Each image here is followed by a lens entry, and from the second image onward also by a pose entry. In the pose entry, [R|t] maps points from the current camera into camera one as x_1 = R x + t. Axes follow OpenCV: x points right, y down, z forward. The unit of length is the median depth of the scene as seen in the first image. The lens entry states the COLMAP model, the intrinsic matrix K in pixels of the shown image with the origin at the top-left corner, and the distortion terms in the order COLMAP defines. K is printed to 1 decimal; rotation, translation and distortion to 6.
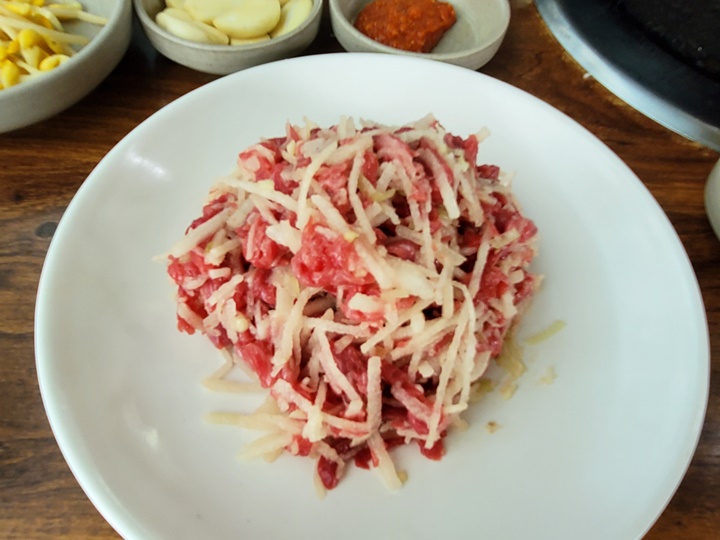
lens RADIAL K [[562.5, 0, 360.0], [0, 562.5, 270.0], [0, 0, 1]] dist [-0.001976, -0.001648]
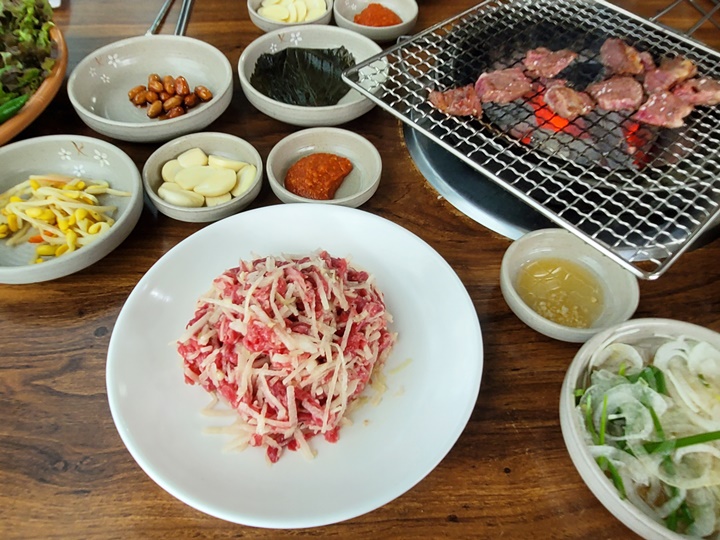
lens RADIAL K [[562.5, 0, 360.0], [0, 562.5, 270.0], [0, 0, 1]] dist [-0.001976, -0.001648]
pose [[0.995980, -0.086012, 0.025026, 0.231556], [0.088155, 0.990739, -0.103272, -0.017082], [-0.015912, 0.105063, 0.994338, -0.882790]]
